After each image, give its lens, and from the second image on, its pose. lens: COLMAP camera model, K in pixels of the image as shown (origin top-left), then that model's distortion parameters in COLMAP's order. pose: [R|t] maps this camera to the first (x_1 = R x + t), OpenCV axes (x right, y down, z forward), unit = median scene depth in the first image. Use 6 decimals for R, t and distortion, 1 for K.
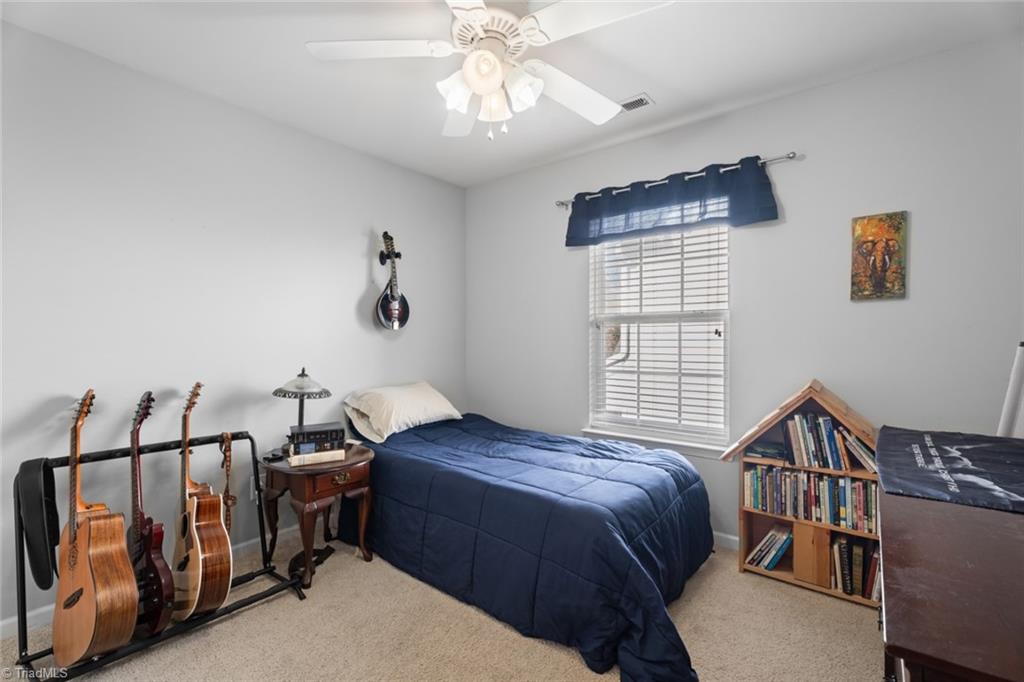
lens RADIAL K [[457.6, 0, 512.2], [0, 457.6, 340.1], [0, 0, 1]] dist [0.008121, -0.002004]
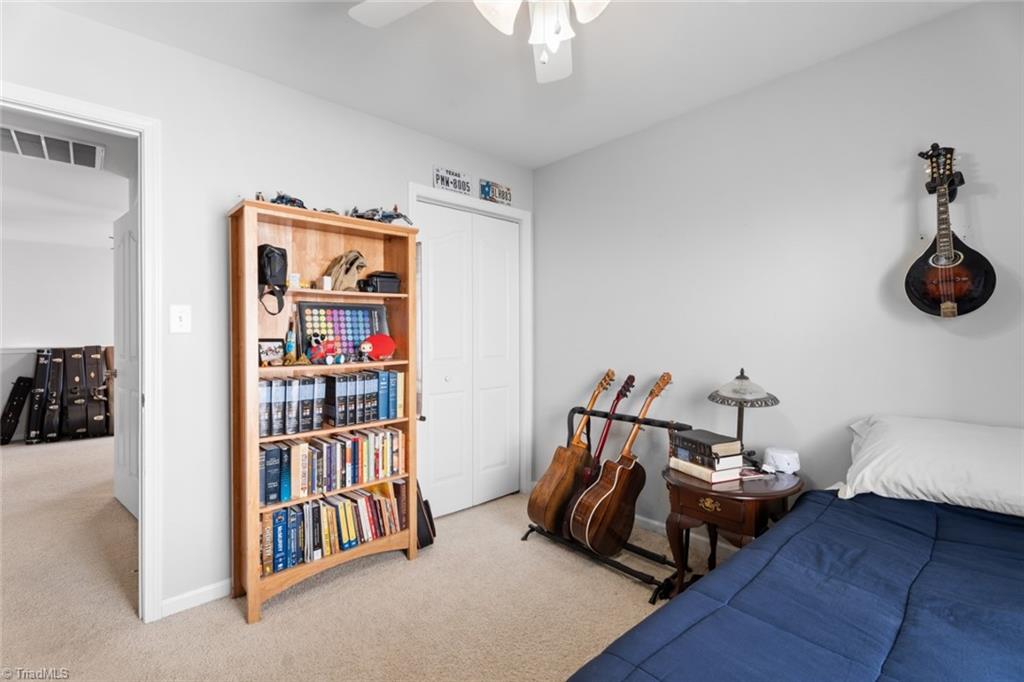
lens RADIAL K [[457.6, 0, 512.5], [0, 457.6, 341.3], [0, 0, 1]] dist [0.008121, -0.002004]
pose [[-0.168935, 0.013003, -0.985541, 0.460011], [0.002835, 0.999915, 0.012707, -0.004376], [0.985623, -0.000647, -0.168957, 0.721967]]
